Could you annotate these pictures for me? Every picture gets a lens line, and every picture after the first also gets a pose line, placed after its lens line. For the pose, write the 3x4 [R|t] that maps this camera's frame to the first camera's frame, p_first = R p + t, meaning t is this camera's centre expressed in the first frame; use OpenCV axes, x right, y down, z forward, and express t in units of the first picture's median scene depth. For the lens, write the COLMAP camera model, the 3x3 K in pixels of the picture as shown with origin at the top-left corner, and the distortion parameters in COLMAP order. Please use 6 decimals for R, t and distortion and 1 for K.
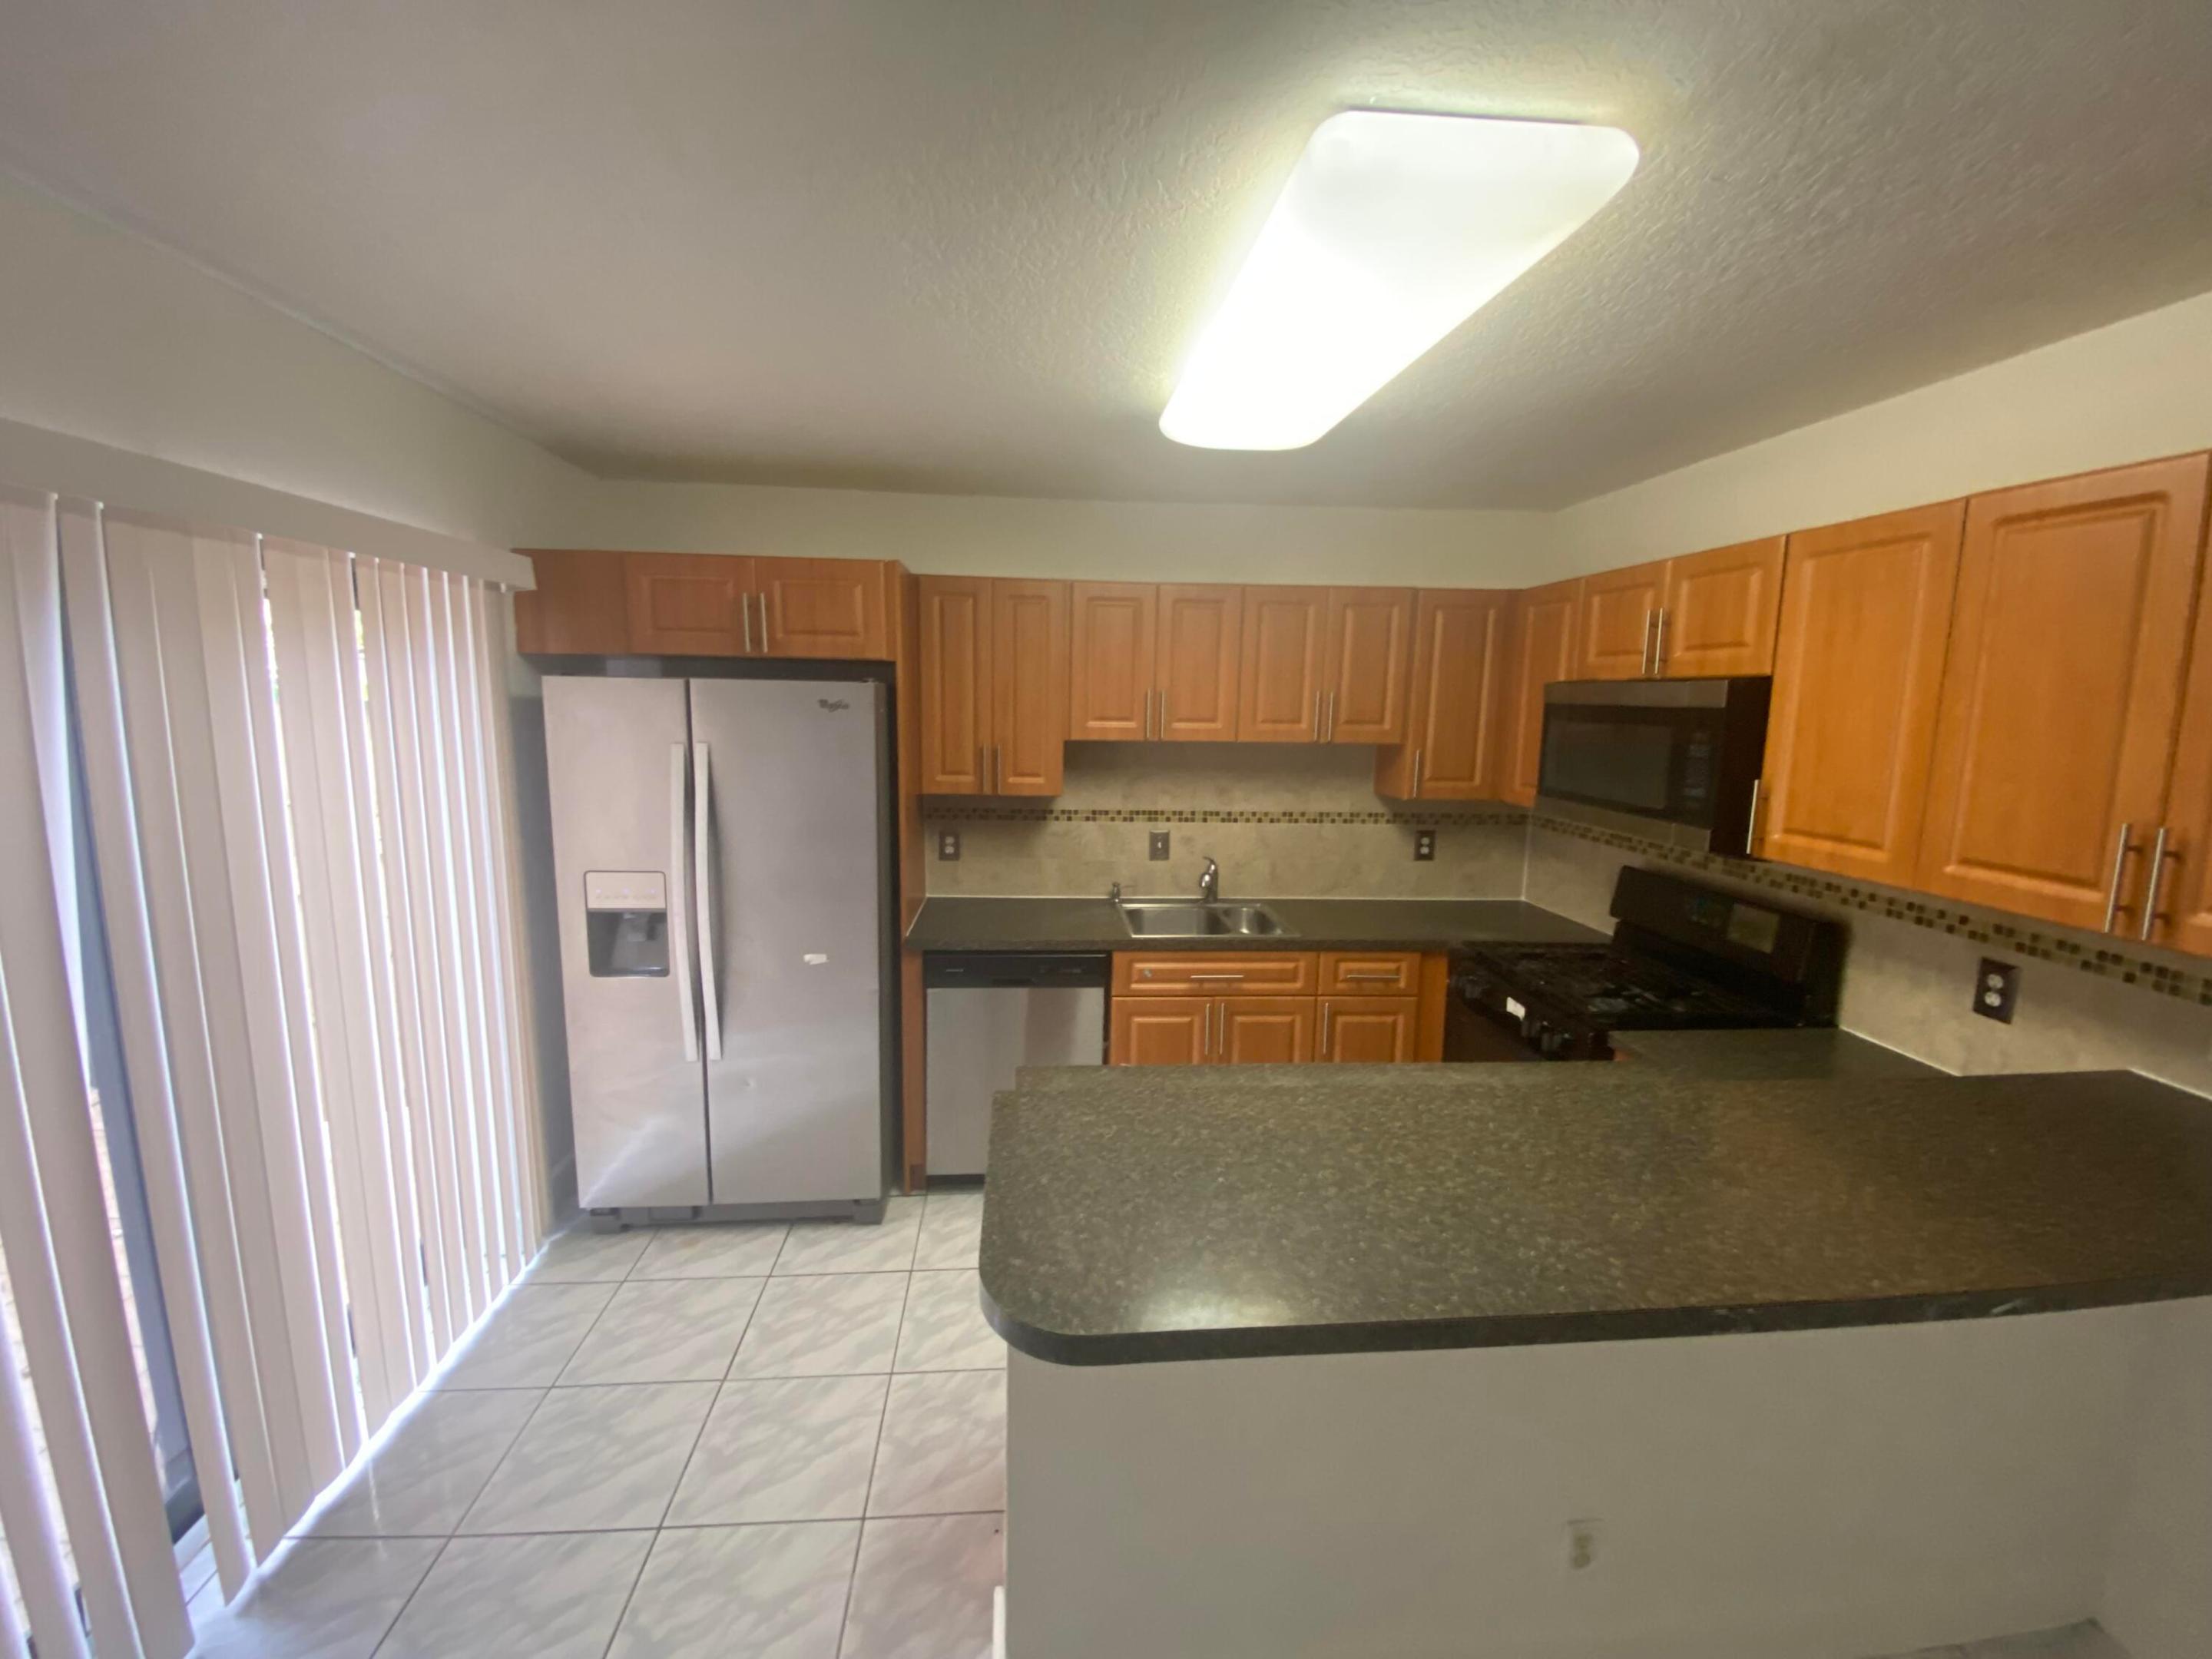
lens RADIAL K [[915.3, 0, 1107.5], [0, 915.3, 826.6], [0, 0, 1]] dist [-0.020789, -0.000890]
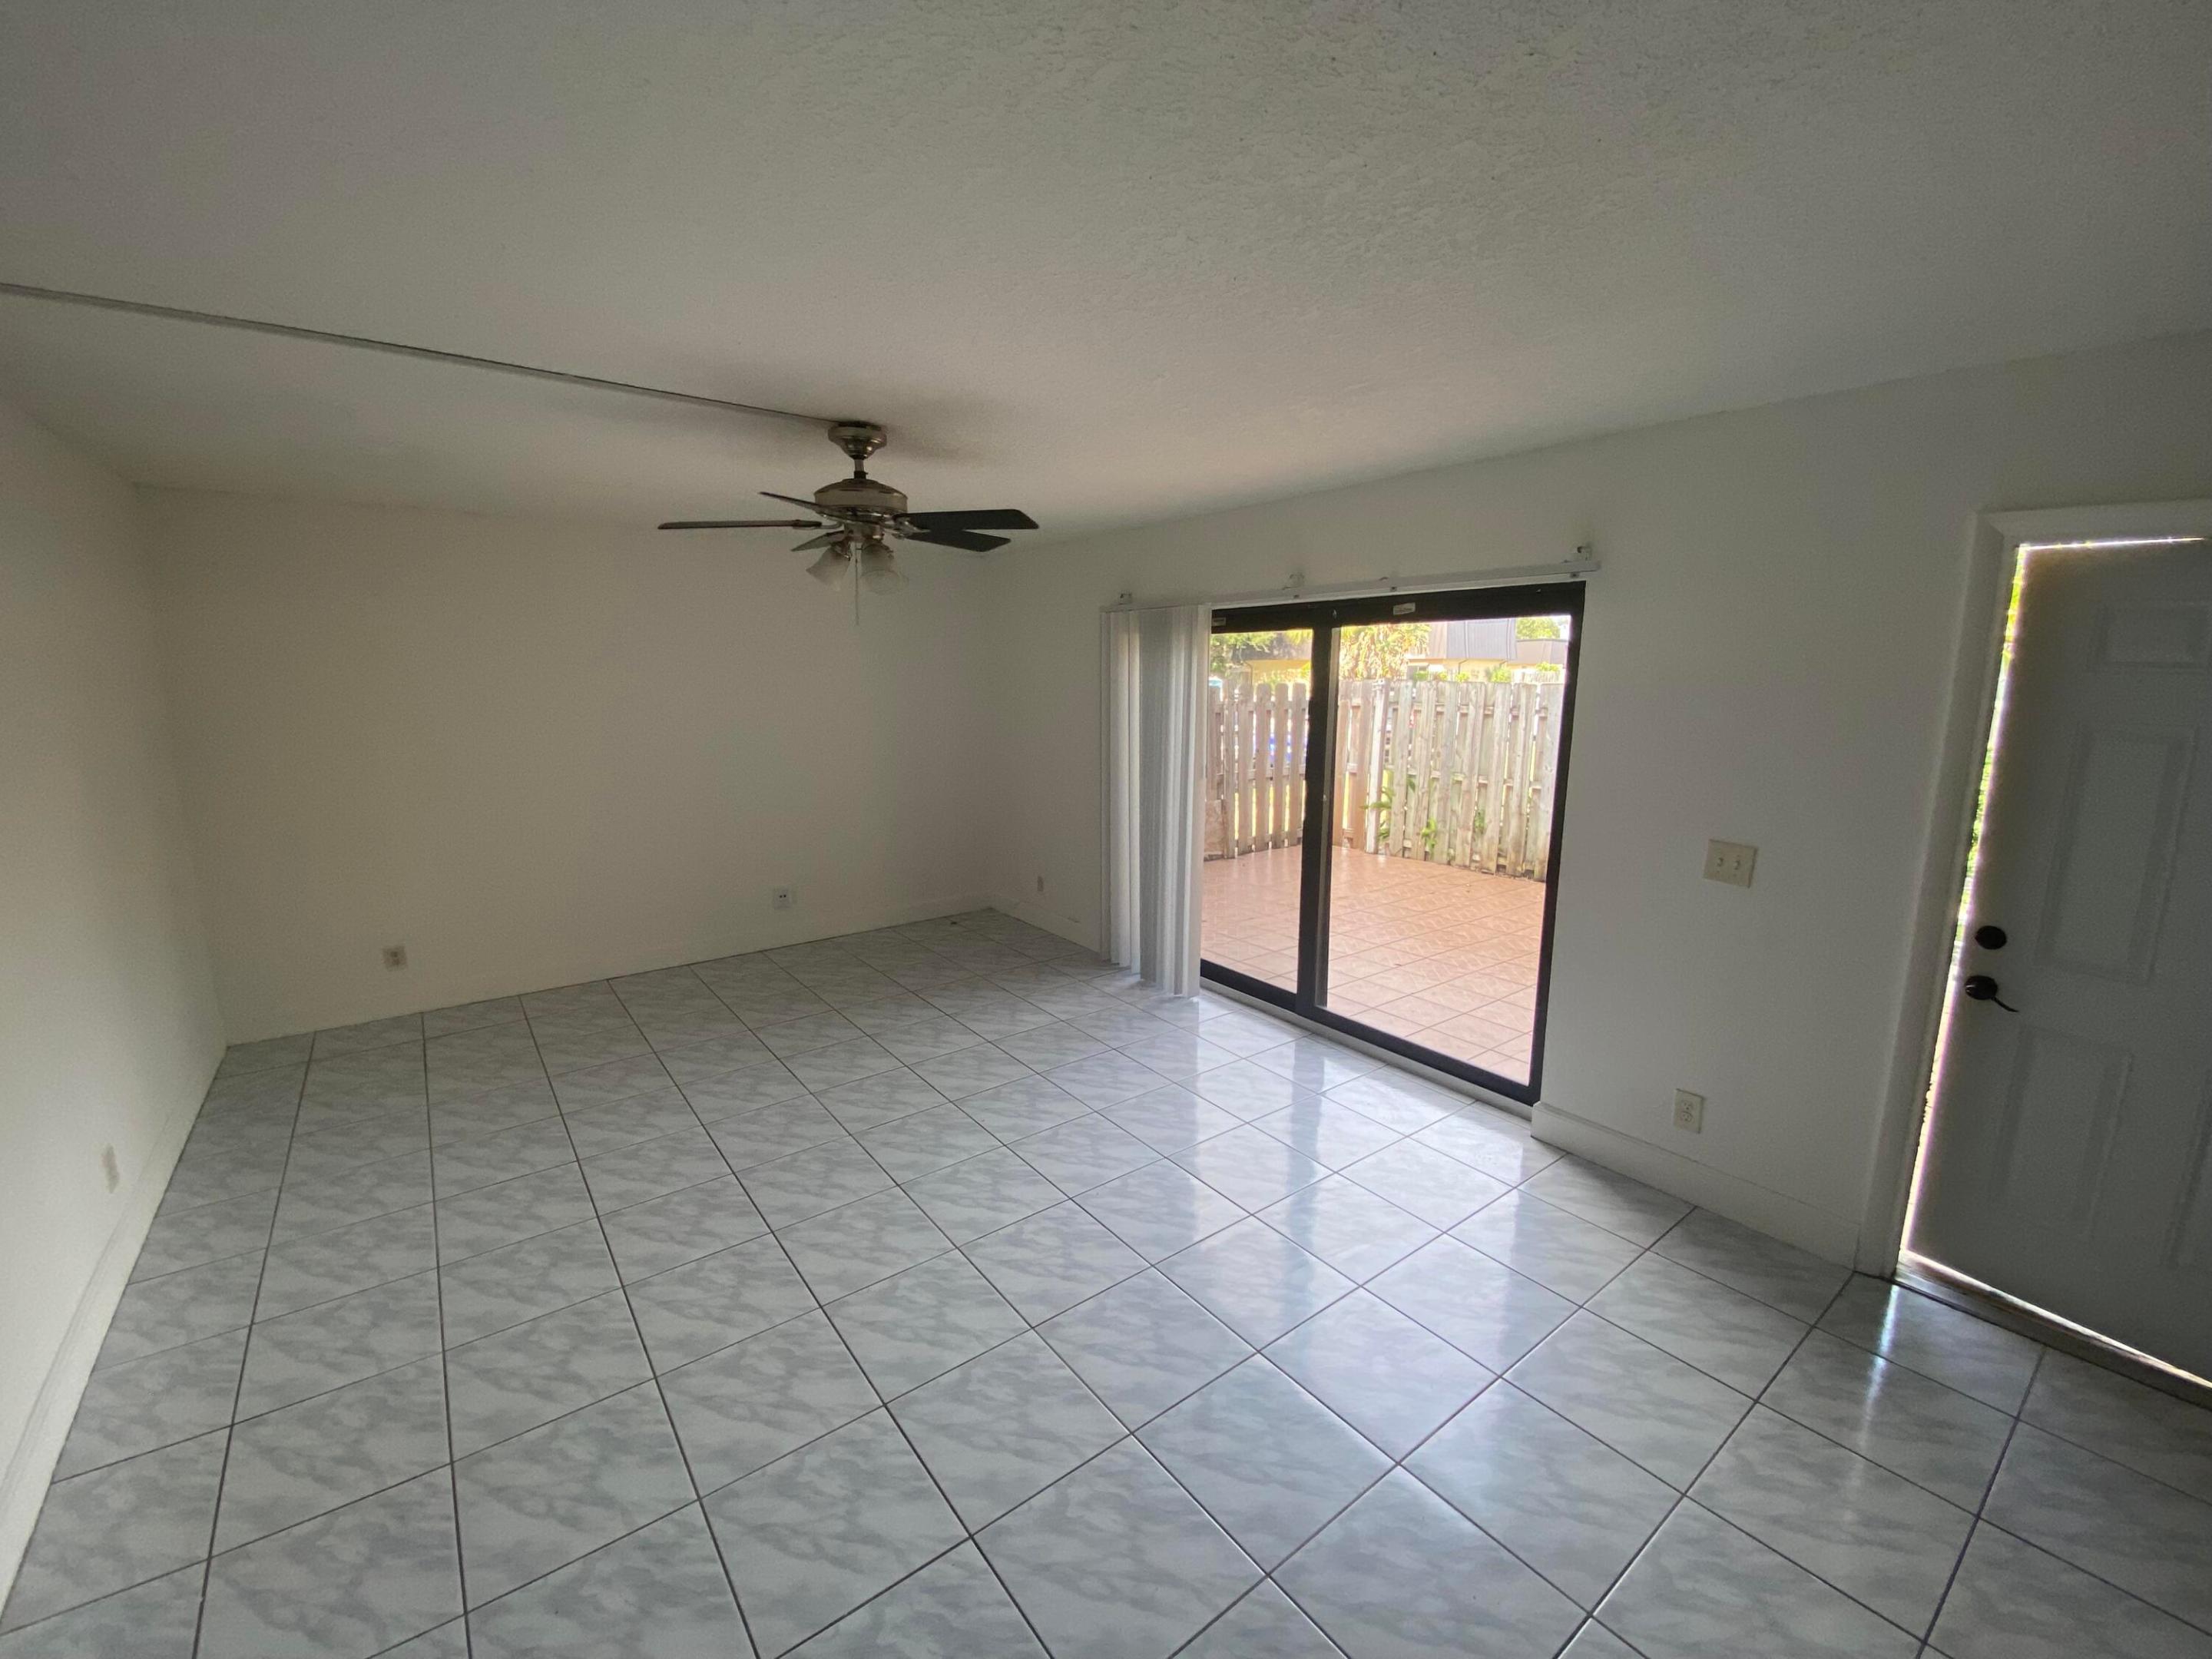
lens RADIAL K [[915.3, 0, 1107.5], [0, 915.3, 835.1], [0, 0, 1]] dist [-0.020789, -0.000890]
pose [[0.526973, 0.147624, -0.836963, 0.456322], [-0.109602, 0.988380, 0.105323, -0.083020], [0.842785, 0.036231, 0.537029, 0.523118]]
